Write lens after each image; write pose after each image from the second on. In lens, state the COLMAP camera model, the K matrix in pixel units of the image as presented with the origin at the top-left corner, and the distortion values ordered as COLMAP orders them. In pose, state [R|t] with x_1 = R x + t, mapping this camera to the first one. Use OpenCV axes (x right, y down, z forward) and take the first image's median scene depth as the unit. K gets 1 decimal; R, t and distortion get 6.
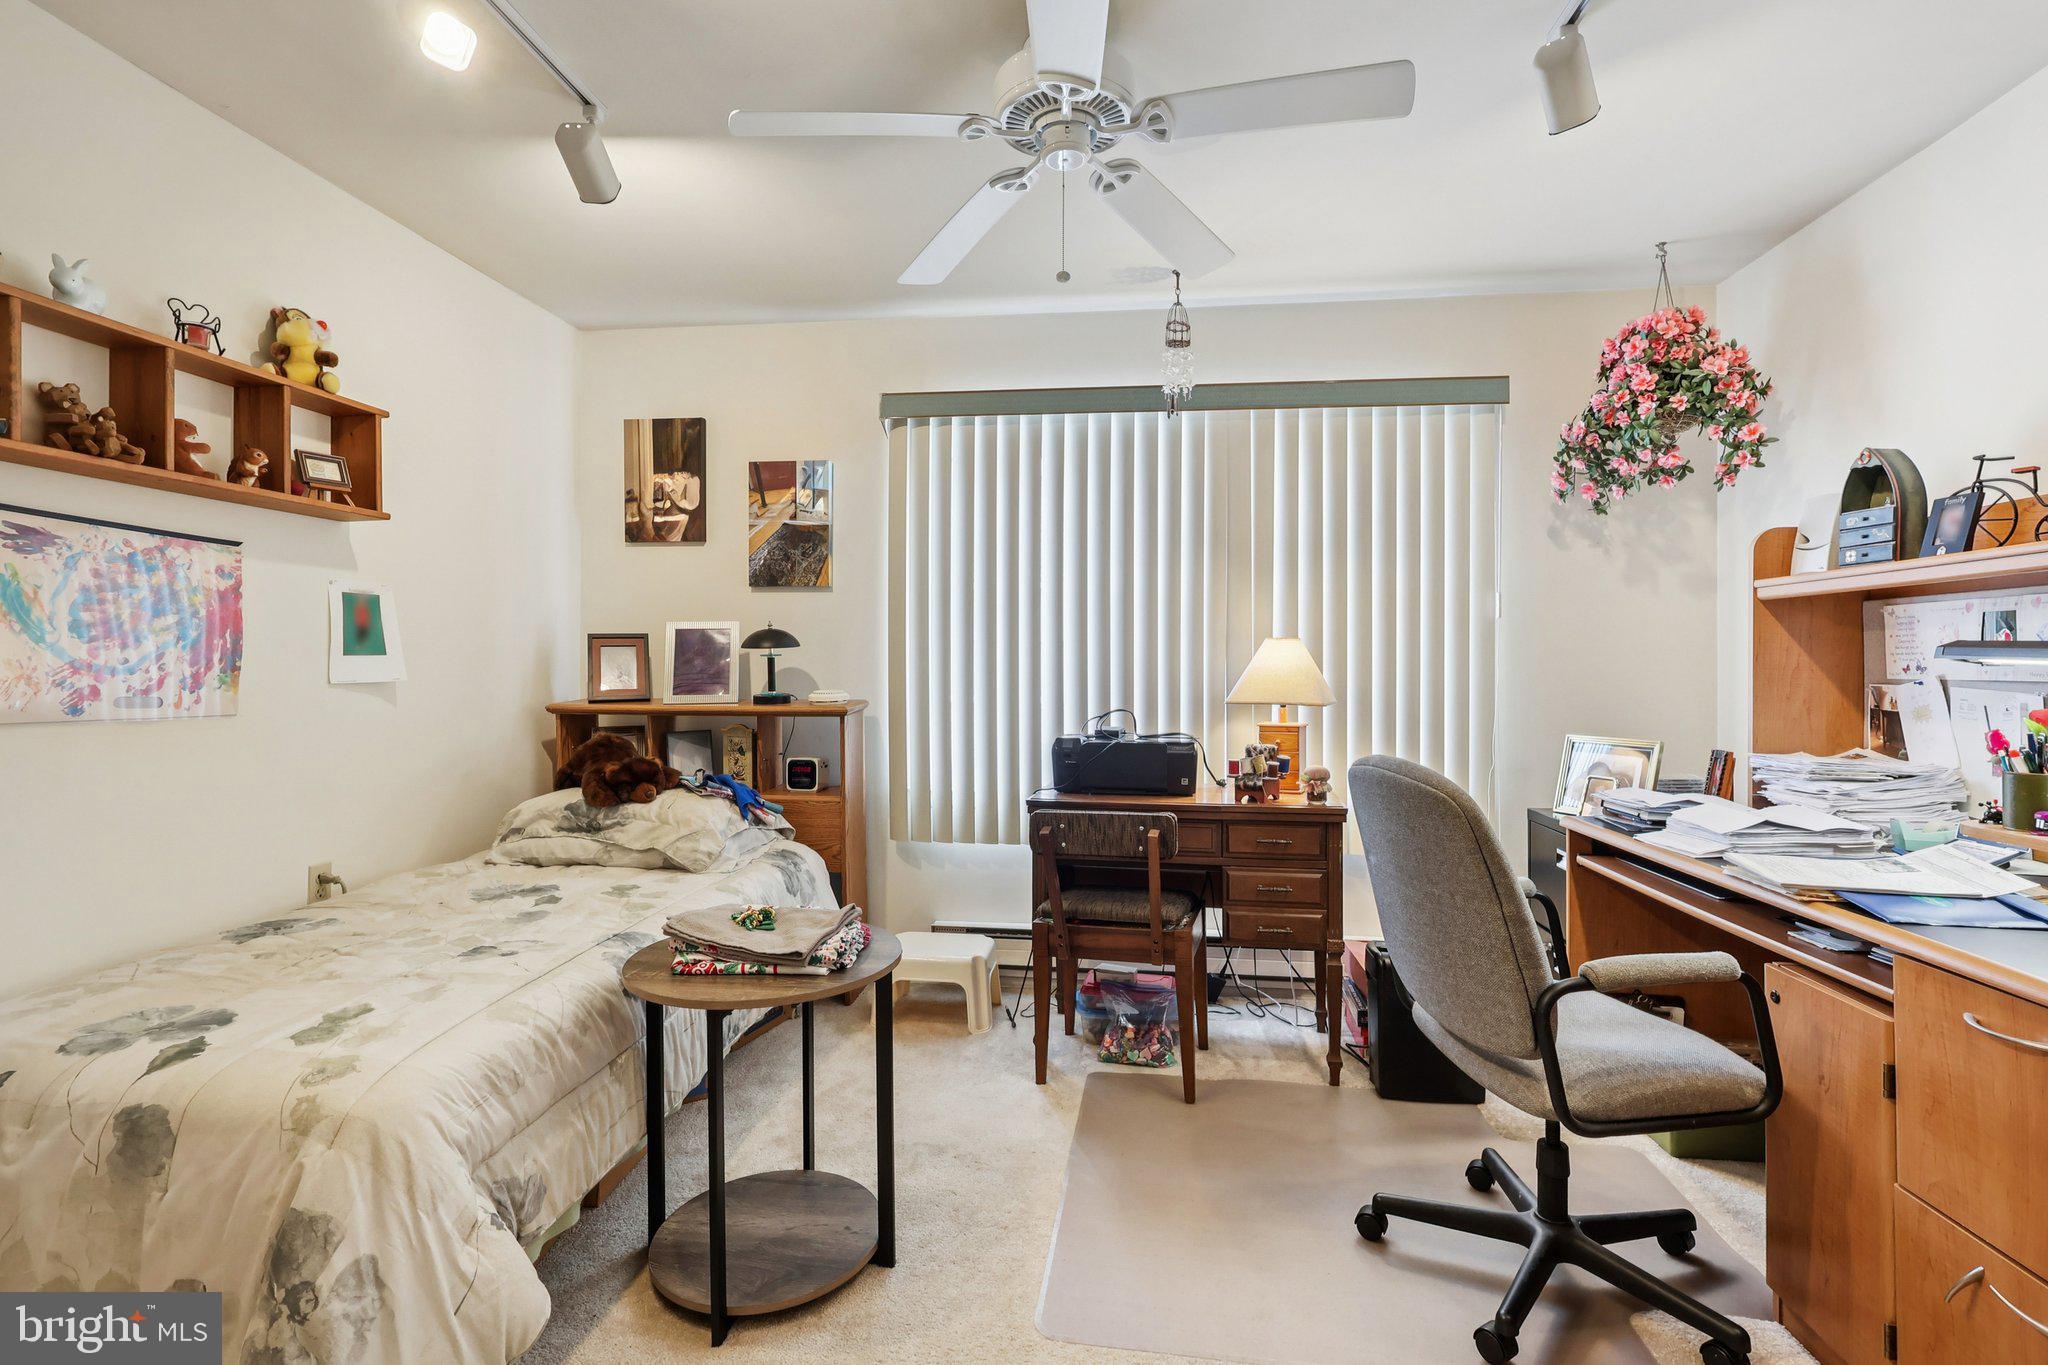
lens RADIAL K [[953.5, 0, 1018.4], [0, 953.5, 663.0], [0, 0, 1]] dist [-0.003086, 0.000280]
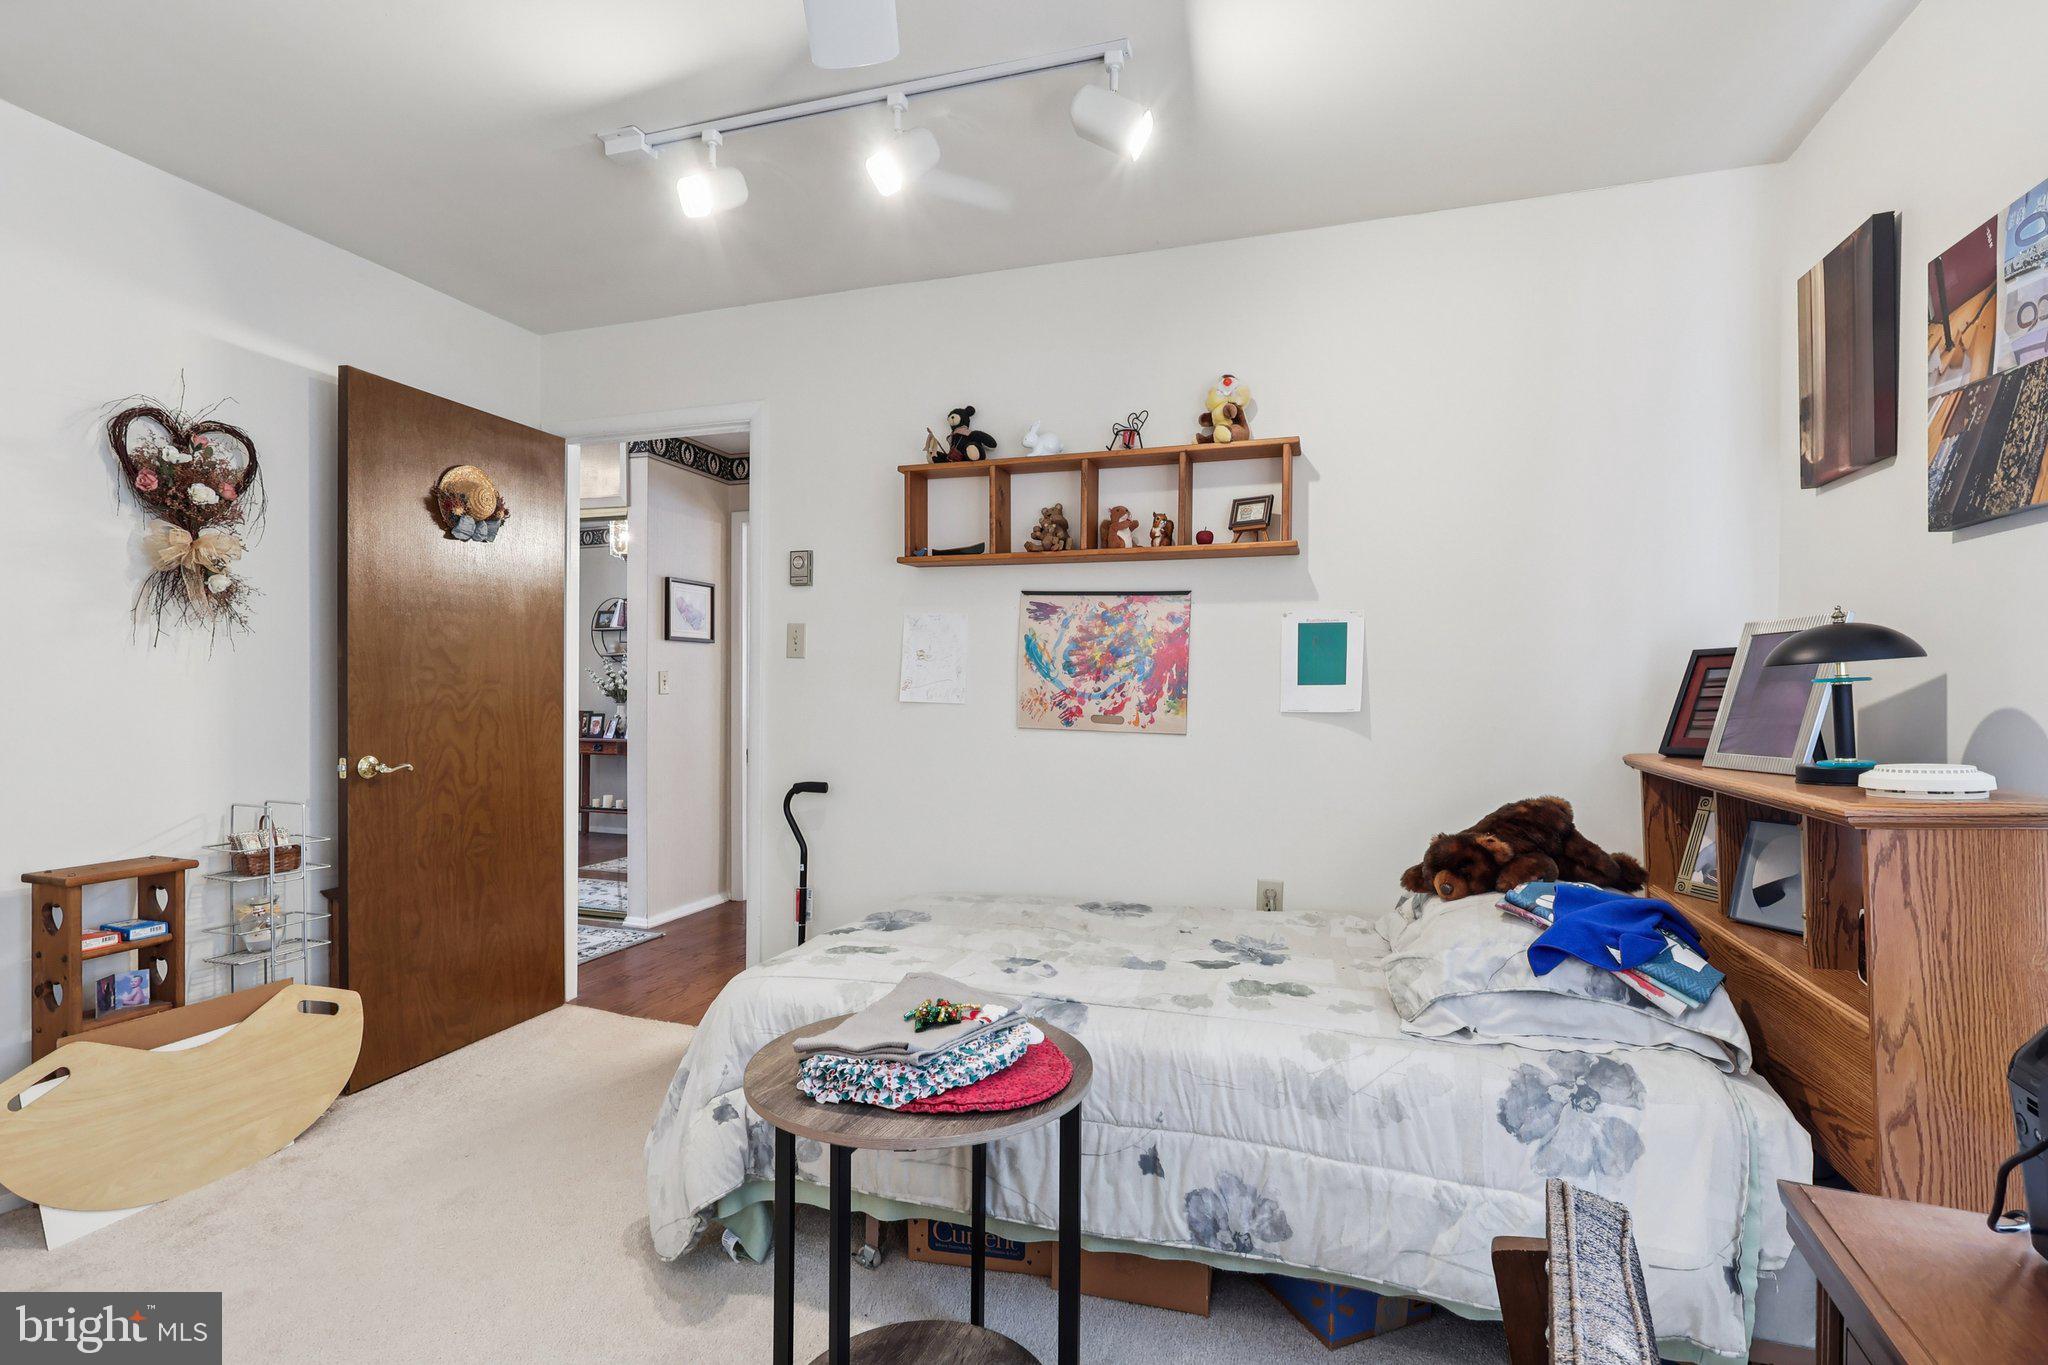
lens RADIAL K [[953.5, 0, 1018.8], [0, 953.5, 698.2], [0, 0, 1]] dist [-0.003086, 0.000280]
pose [[-0.189217, 0.008380, -0.981900, 0.402099], [-0.005327, 0.999940, 0.009561, -0.001729], [0.981921, 0.007040, -0.189161, 1.003559]]
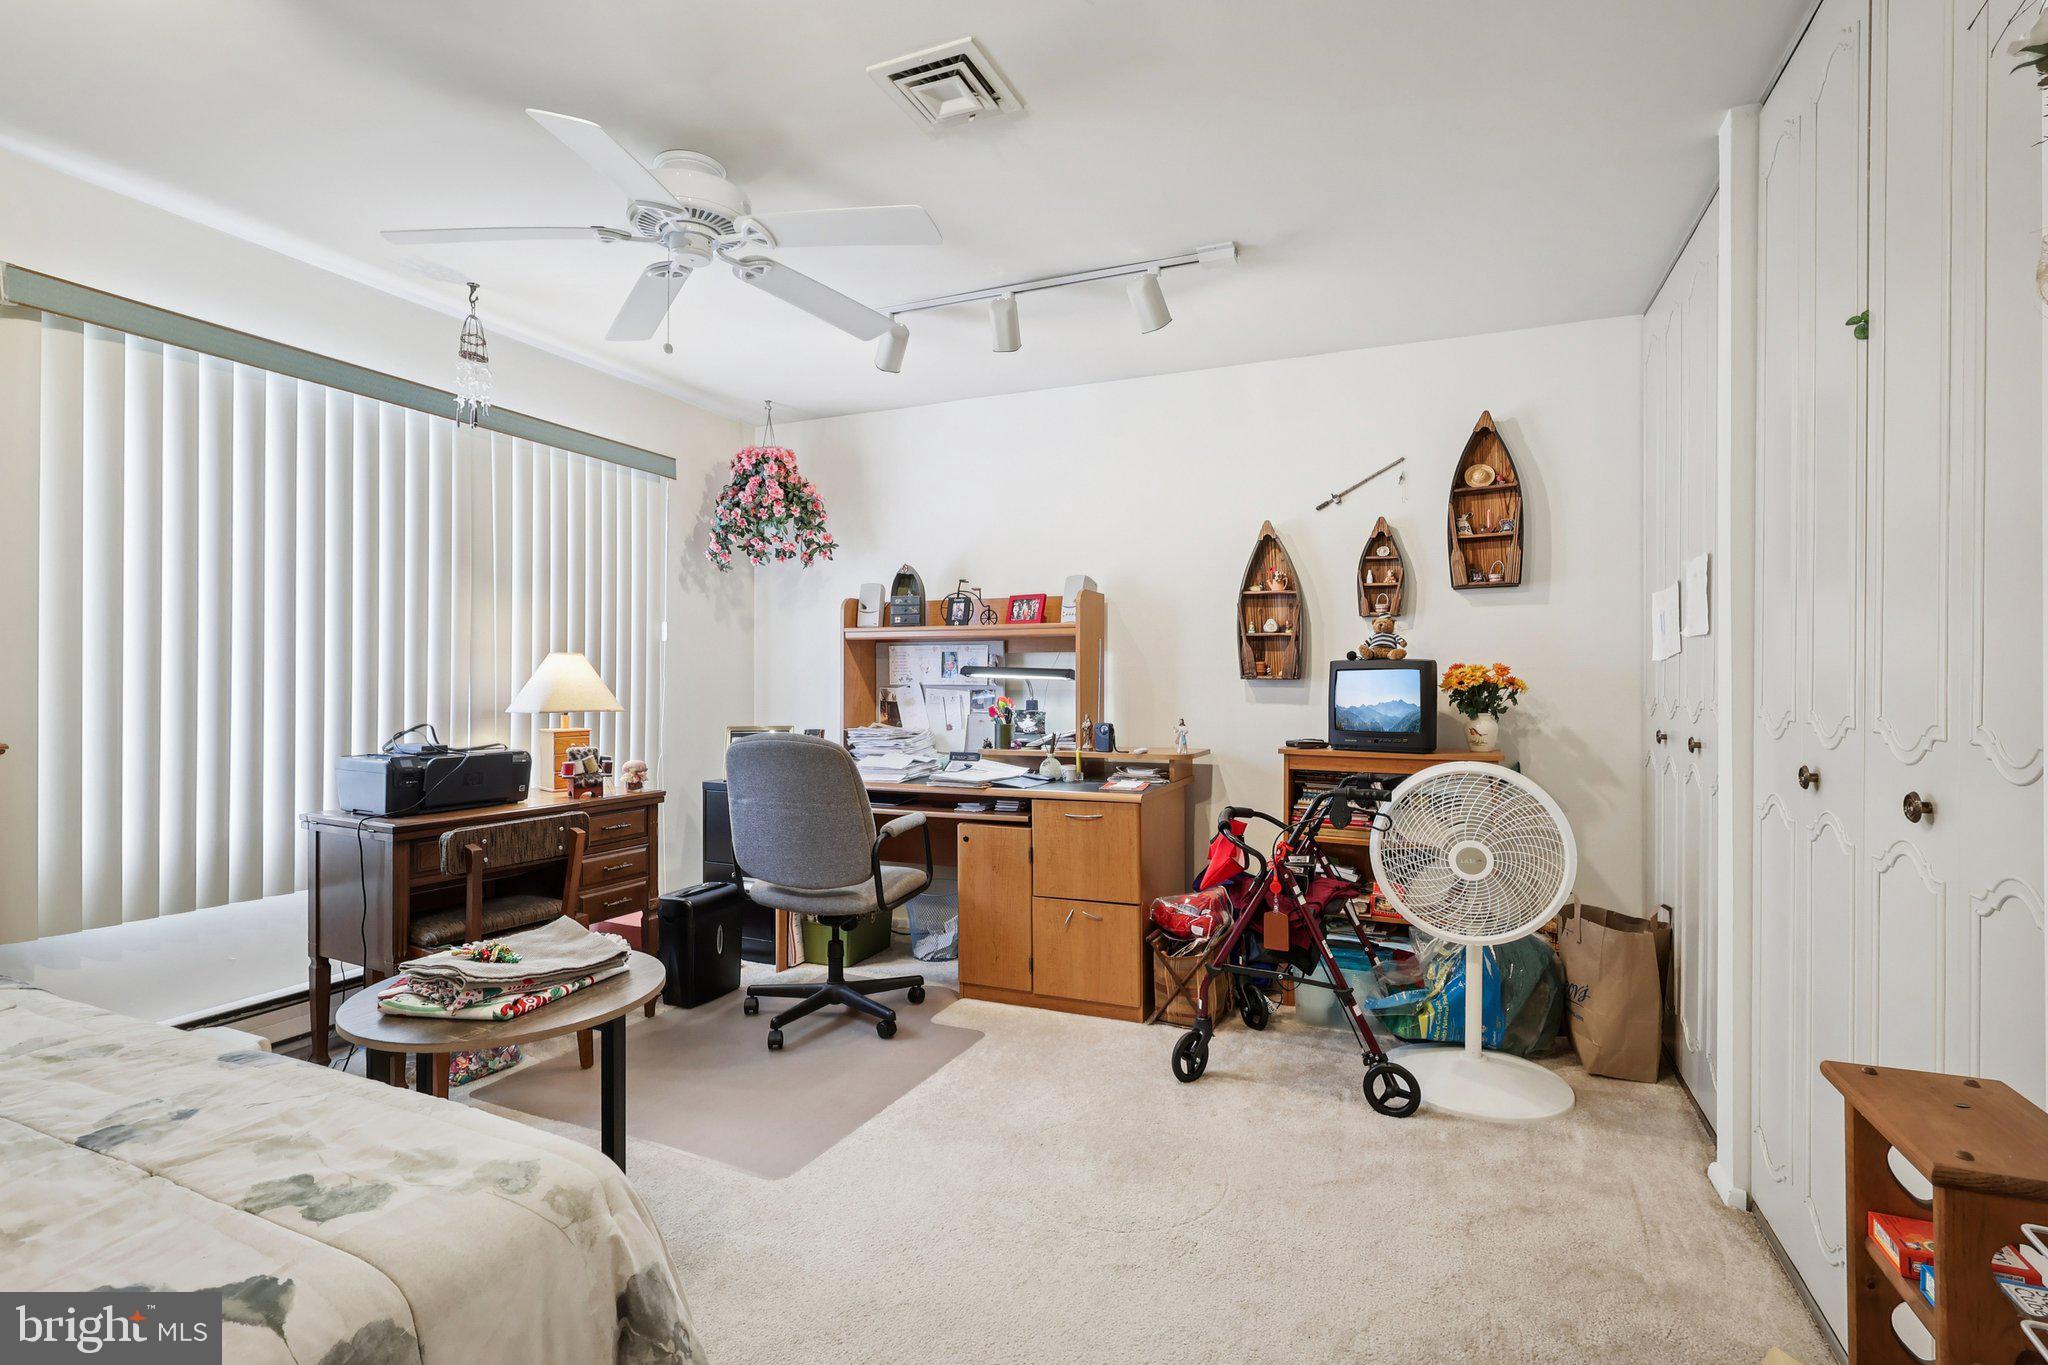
lens RADIAL K [[953.5, 0, 1024.8], [0, 953.5, 676.6], [0, 0, 1]] dist [-0.003086, 0.000280]
pose [[0.287070, -0.000587, 0.957909, -0.836261], [-0.004637, 0.999987, 0.002003, -0.004409], [-0.957898, -0.005017, 0.287064, 0.204846]]
